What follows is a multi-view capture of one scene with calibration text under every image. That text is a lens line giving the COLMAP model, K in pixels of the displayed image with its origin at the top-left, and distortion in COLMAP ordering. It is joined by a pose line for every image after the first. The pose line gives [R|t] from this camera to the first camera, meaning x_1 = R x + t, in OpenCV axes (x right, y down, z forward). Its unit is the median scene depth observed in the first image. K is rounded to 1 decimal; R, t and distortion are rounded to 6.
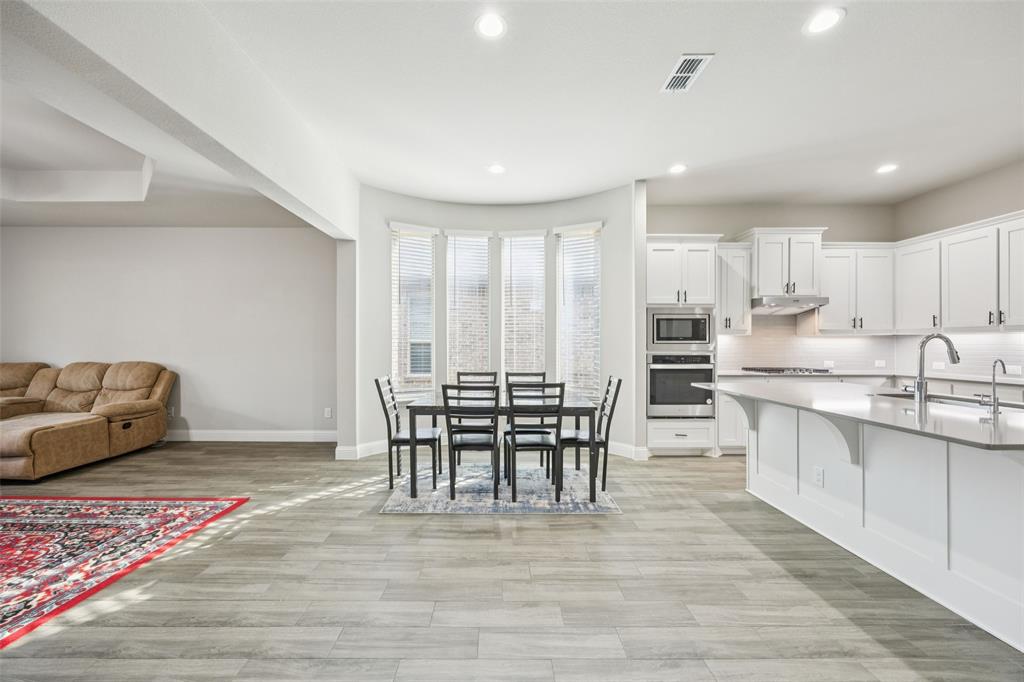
lens RADIAL K [[394.5, 0, 501.6], [0, 394.5, 343.0], [0, 0, 1]] dist [-0.002395, -0.000445]
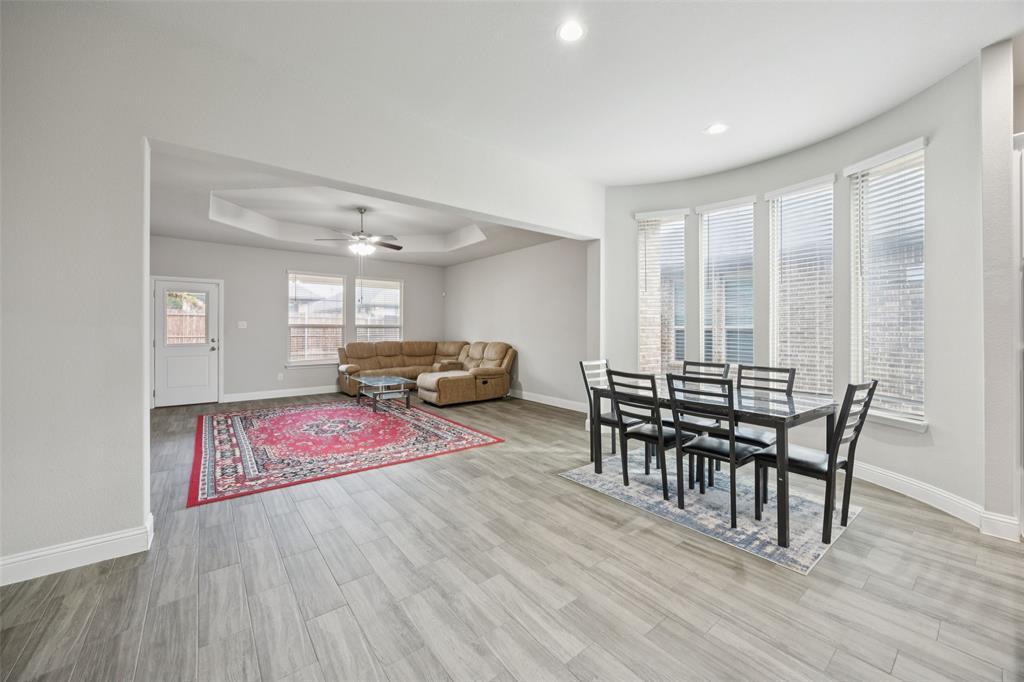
lens RADIAL K [[394.5, 0, 523.0], [0, 394.5, 325.9], [0, 0, 1]] dist [-0.002395, -0.000445]
pose [[0.632806, -0.008363, -0.774265, 0.349143], [0.000701, 0.999947, -0.010228, 0.000171], [0.774310, 0.005930, 0.632779, 0.112943]]
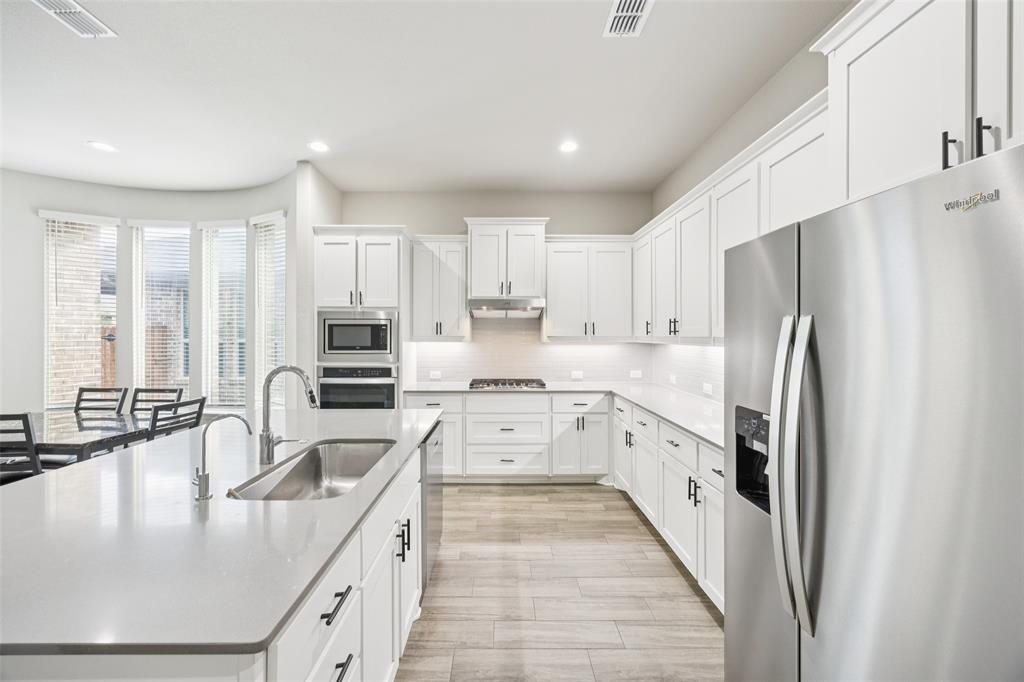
lens RADIAL K [[394.5, 0, 505.9], [0, 394.5, 335.9], [0, 0, 1]] dist [-0.002395, -0.000445]
pose [[0.999996, 0.001413, 0.002522, 0.773004], [-0.001425, 0.999988, 0.004612, -0.041726], [-0.002515, -0.004616, 0.999986, 0.147880]]
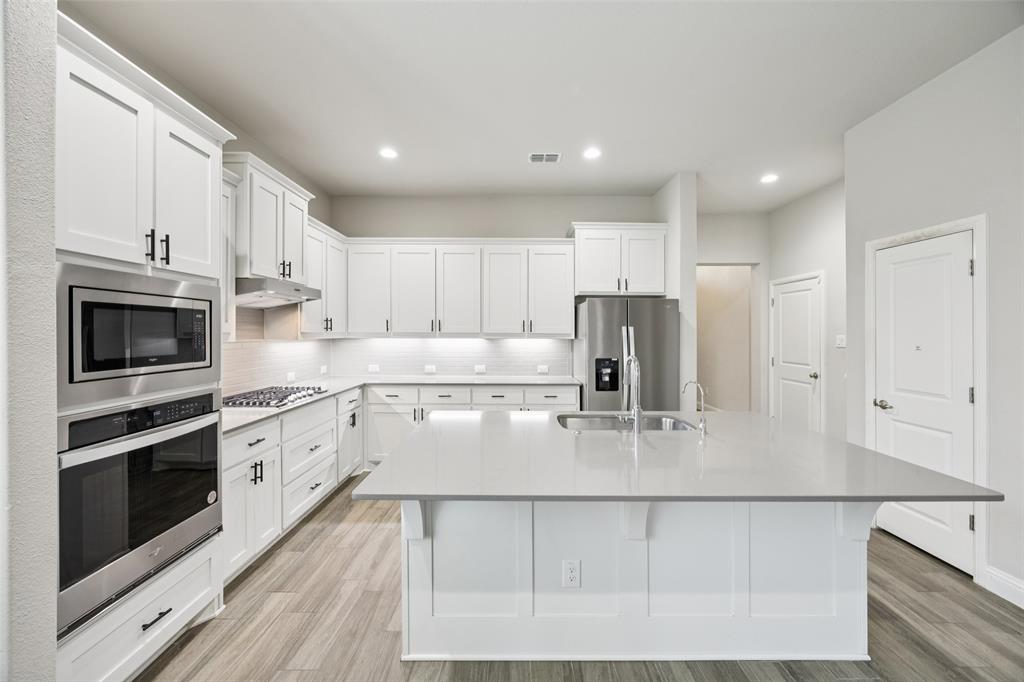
lens RADIAL K [[394.5, 0, 509.2], [0, 394.5, 332.0], [0, 0, 1]] dist [-0.002395, -0.000445]
pose [[0.009544, 0.000358, 0.999954, 0.085991], [-0.004899, 0.999988, -0.000311, -0.039634], [-0.999942, -0.004896, 0.009546, 0.659626]]
